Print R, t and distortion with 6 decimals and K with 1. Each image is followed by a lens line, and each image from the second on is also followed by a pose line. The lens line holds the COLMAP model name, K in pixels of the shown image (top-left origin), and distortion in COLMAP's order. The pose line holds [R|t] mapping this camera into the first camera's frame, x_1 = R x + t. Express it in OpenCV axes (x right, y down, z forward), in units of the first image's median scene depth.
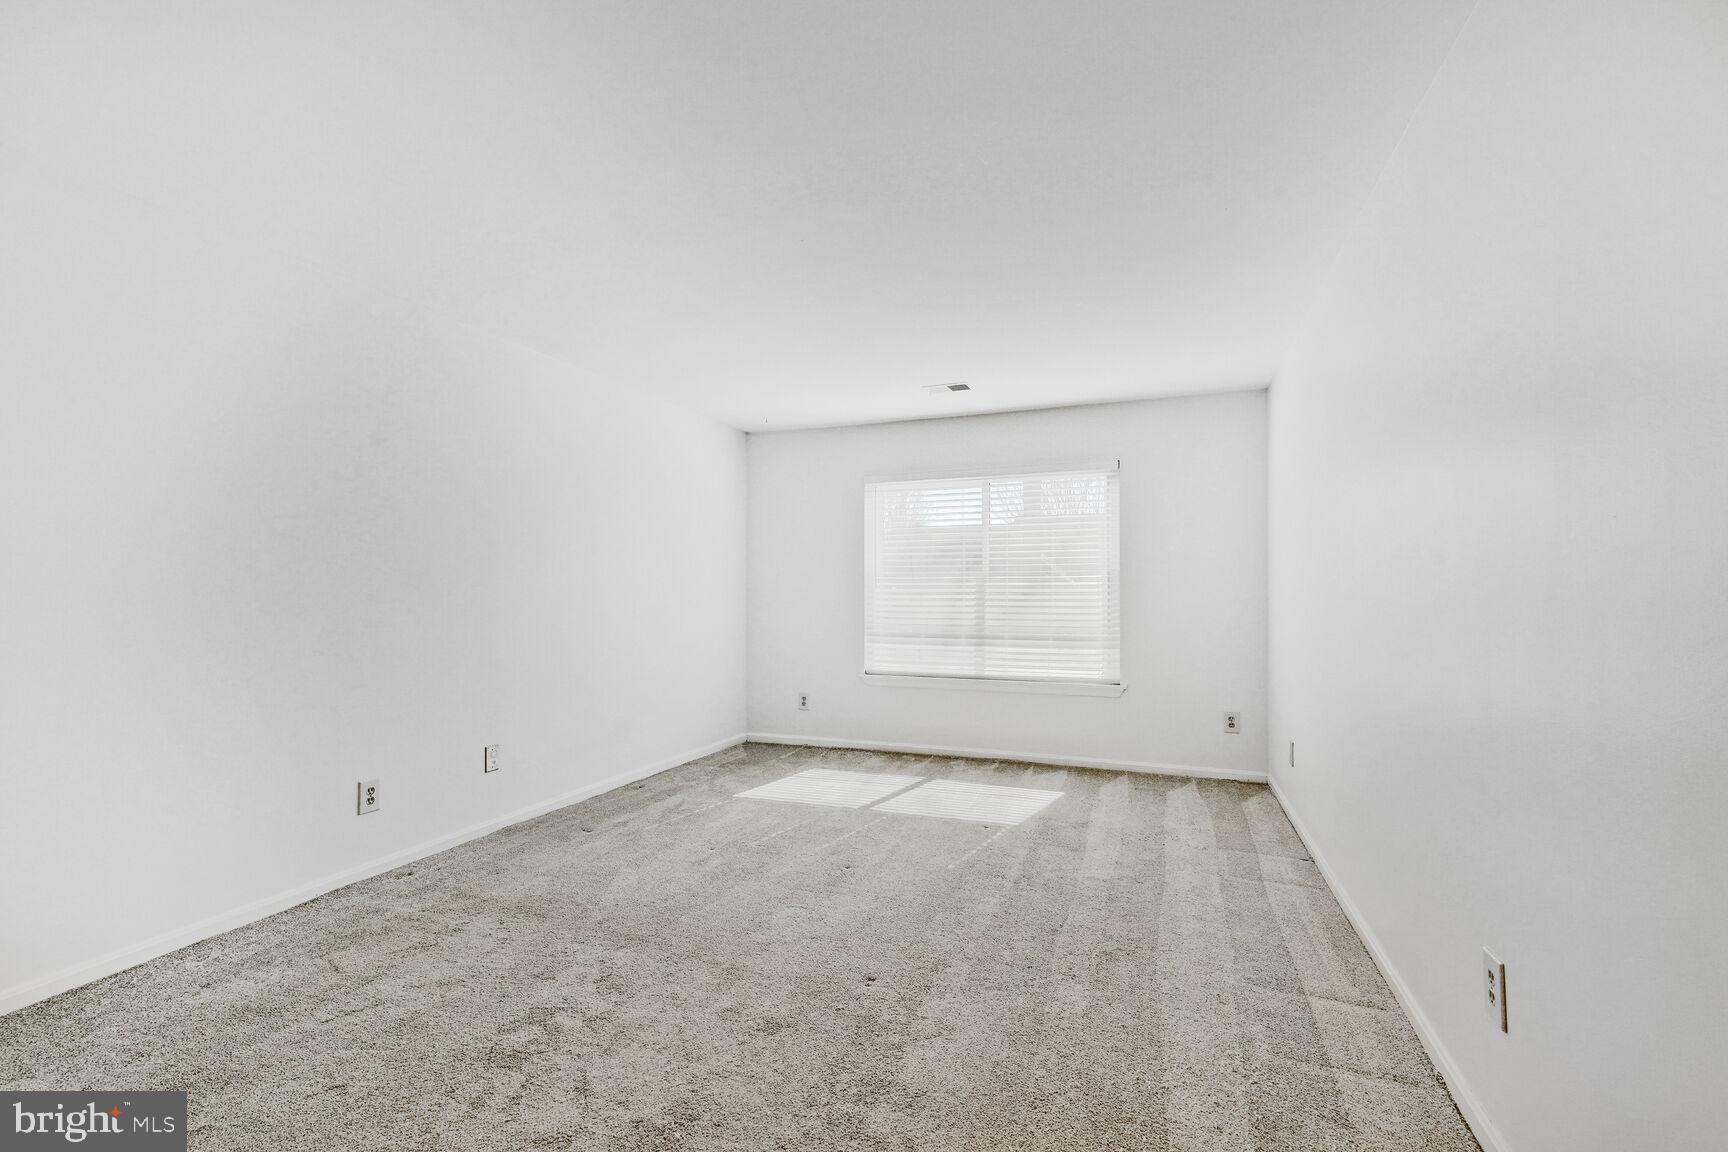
lens RADIAL K [[773.0, 0, 846.6], [0, 773.0, 571.9], [0, 0, 1]] dist [-0.022800, 0.002422]
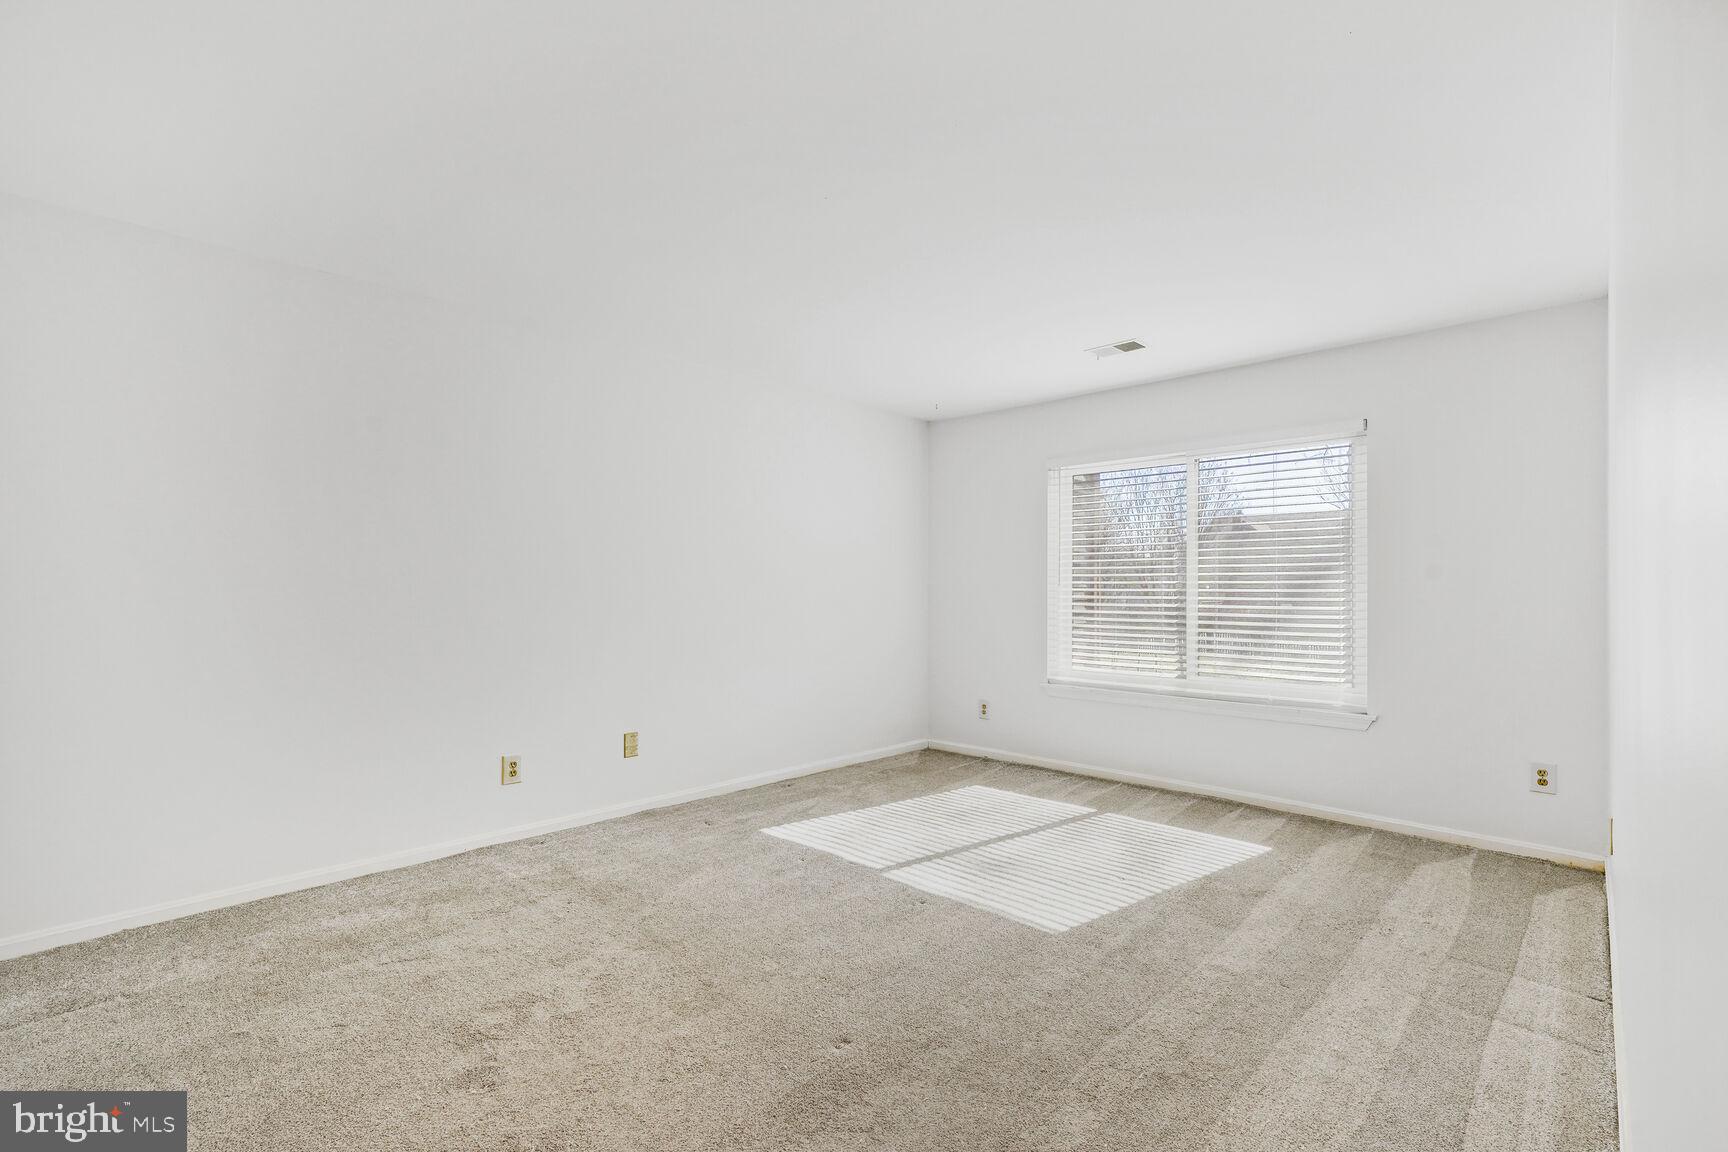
lens RADIAL K [[773.0, 0, 855.8], [0, 773.0, 579.8], [0, 0, 1]] dist [-0.022800, 0.002422]
pose [[0.921328, 0.001511, -0.388782, 0.242110], [0.002590, 0.999946, 0.010025, 0.004857], [0.388776, -0.010243, 0.921275, 0.142093]]
